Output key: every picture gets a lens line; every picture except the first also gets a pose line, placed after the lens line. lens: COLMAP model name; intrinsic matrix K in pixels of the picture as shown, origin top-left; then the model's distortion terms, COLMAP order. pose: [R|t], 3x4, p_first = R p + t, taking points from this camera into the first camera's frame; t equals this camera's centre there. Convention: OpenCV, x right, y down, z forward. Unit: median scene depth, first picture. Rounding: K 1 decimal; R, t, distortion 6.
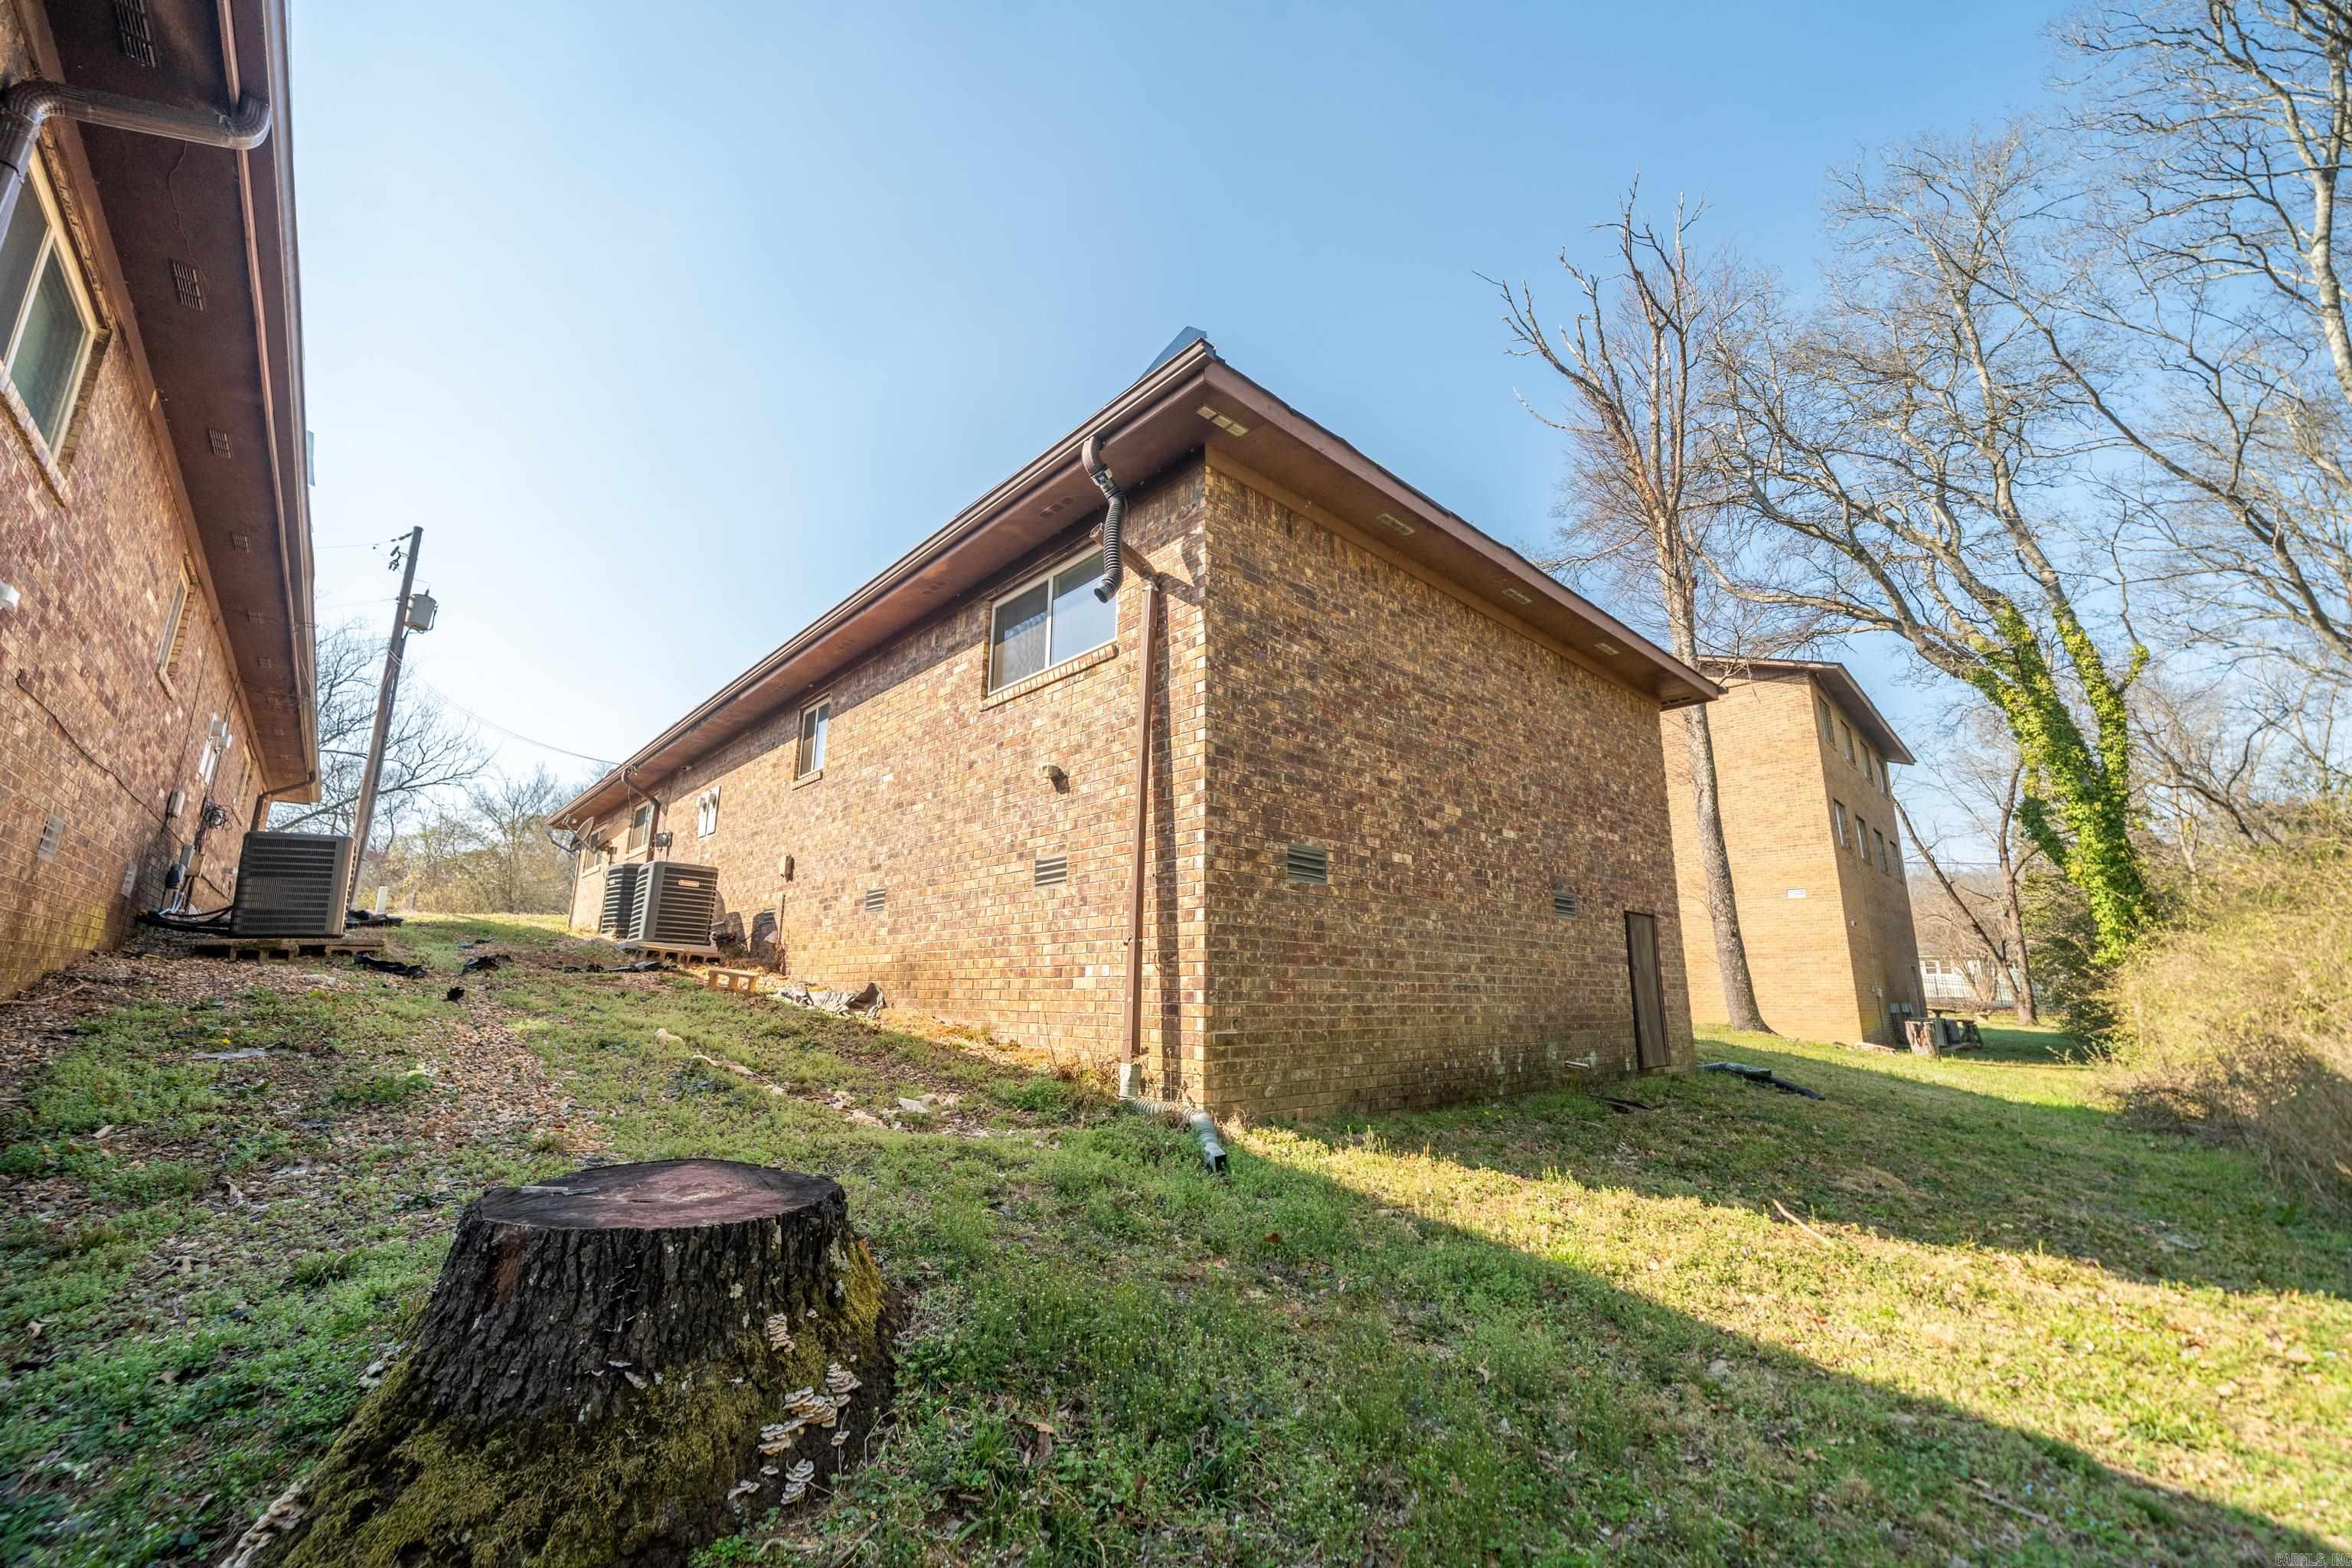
lens RADIAL K [[916.9, 0, 1179.4], [0, 916.9, 791.3], [0, 0, 1]] dist [-0.000568, -0.000034]
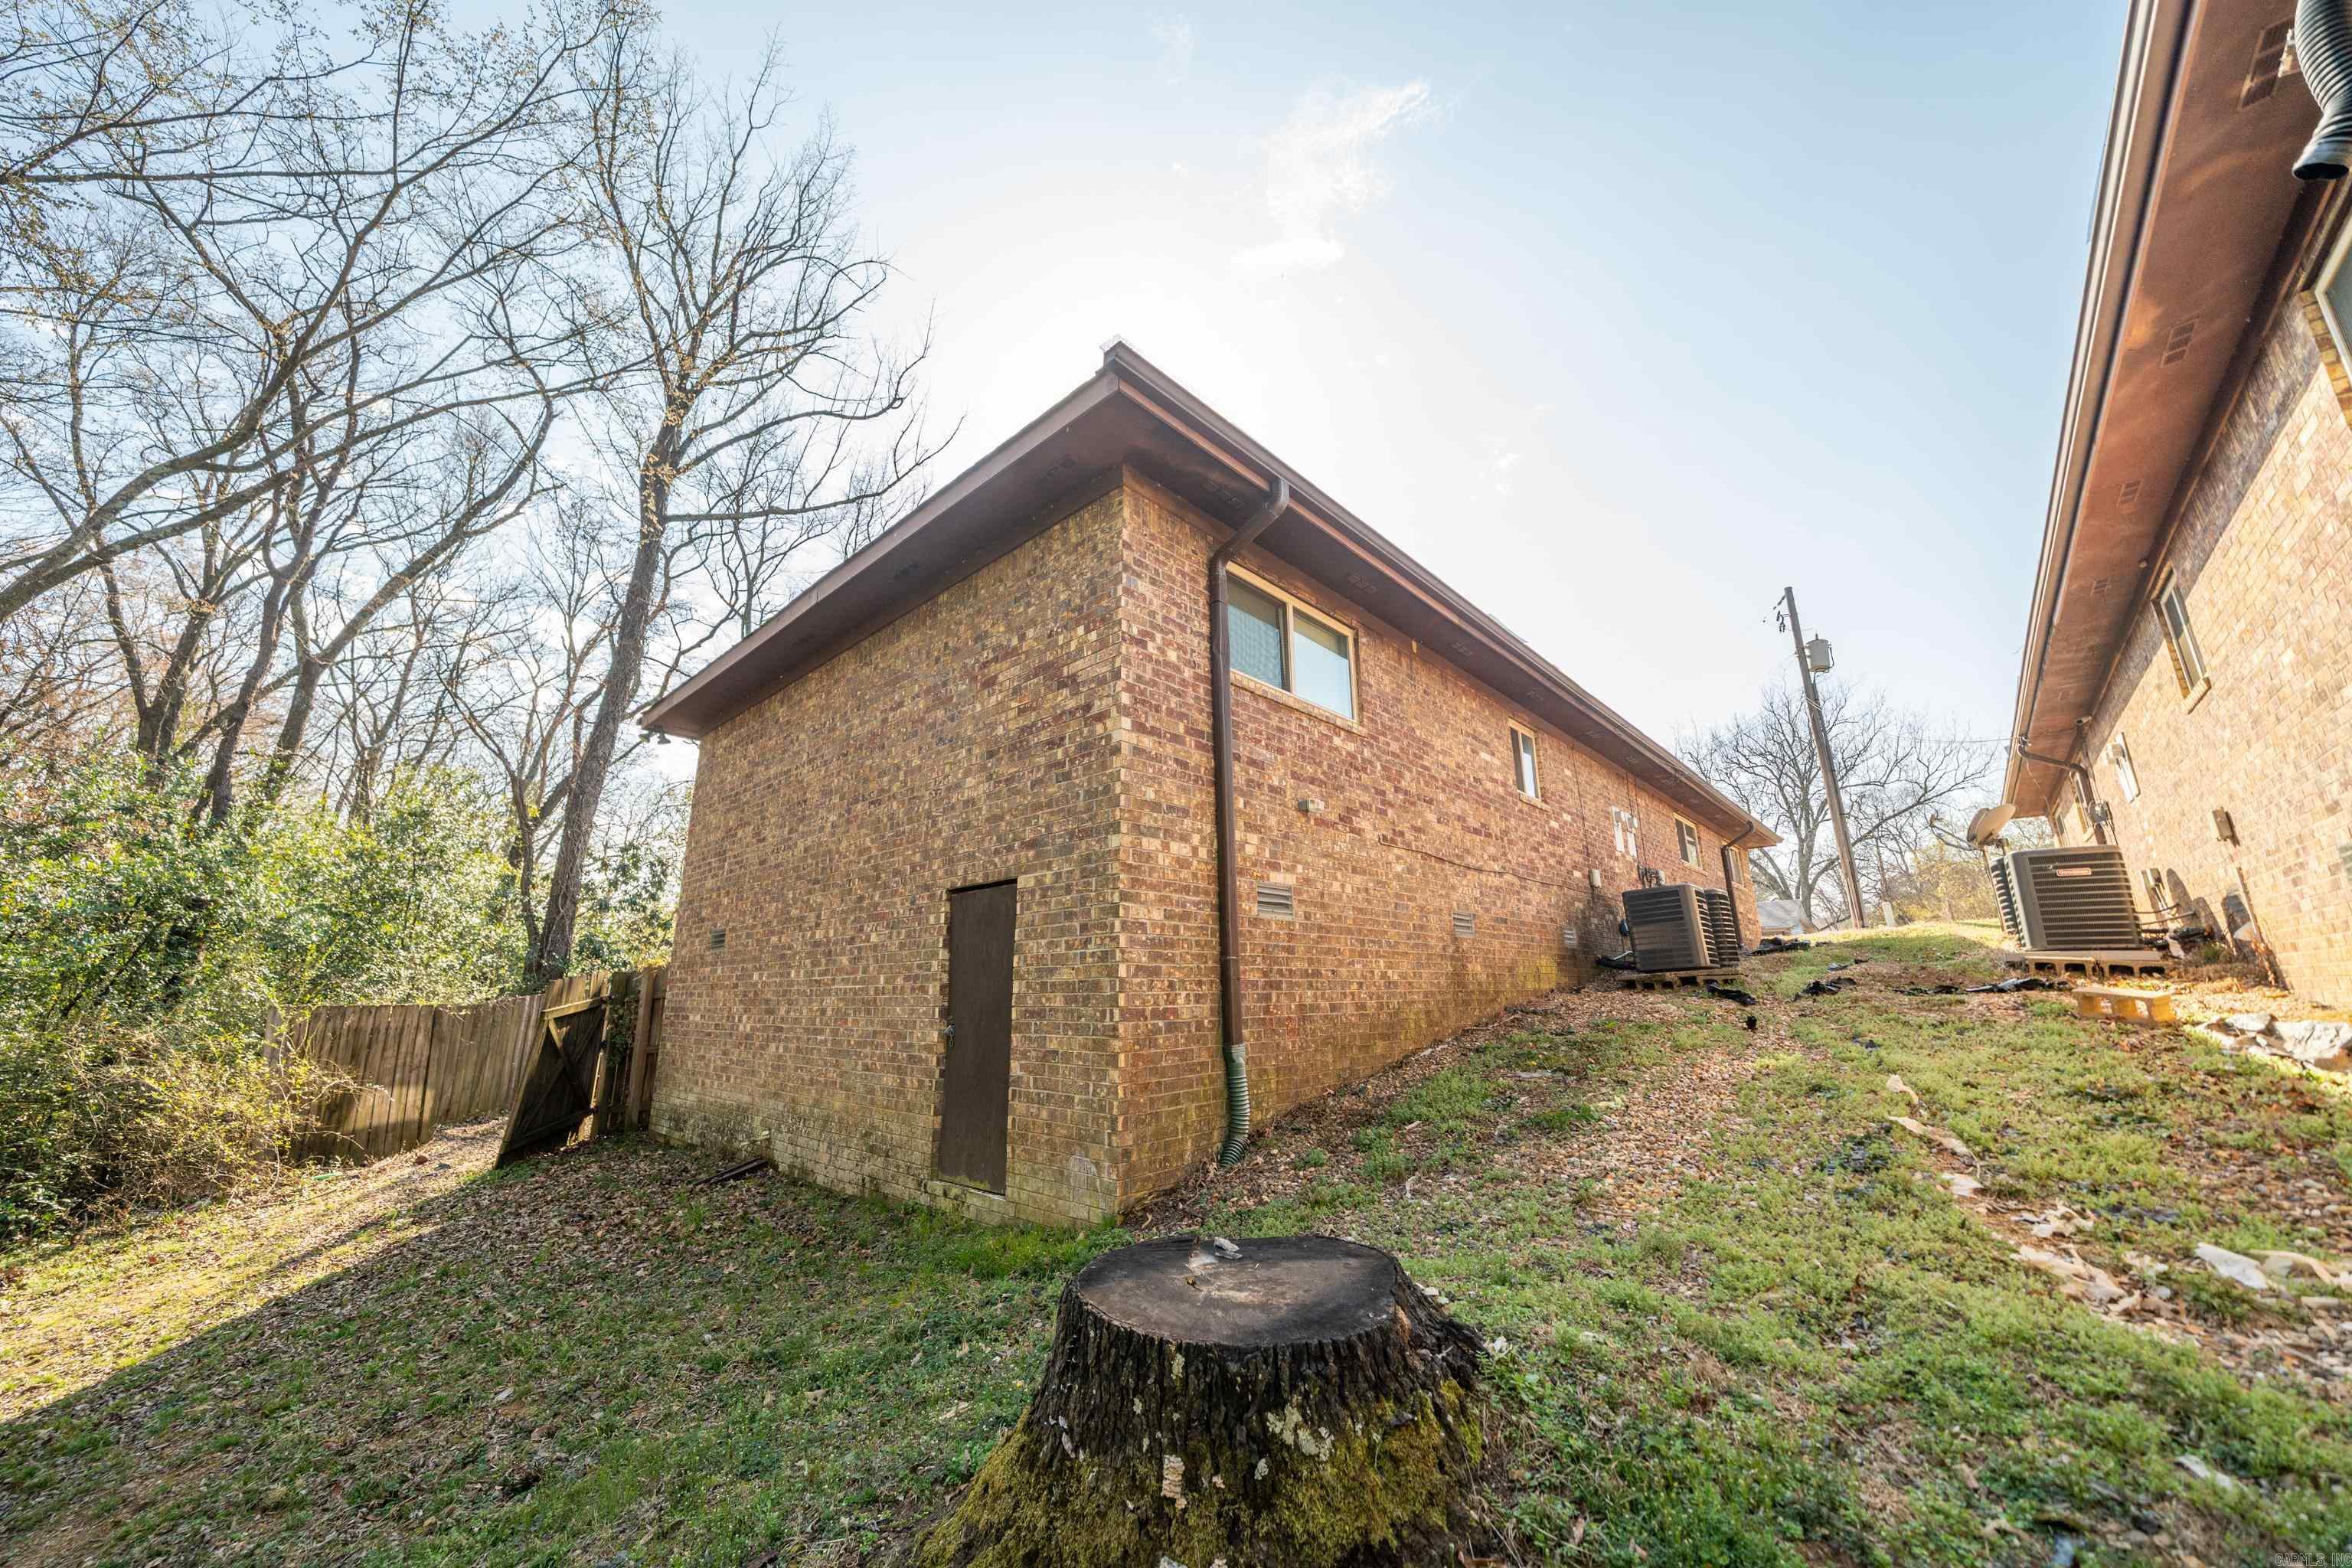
lens RADIAL K [[839.3, 0, 1179.9], [0, 839.3, 783.7], [0, 0, 1]] dist [-0.001466, -0.000063]
pose [[0.087283, -0.253675, -0.963343, 0.123004], [0.225958, 0.946871, -0.228865, 0.026204], [0.970219, -0.197699, 0.139966, 0.225335]]
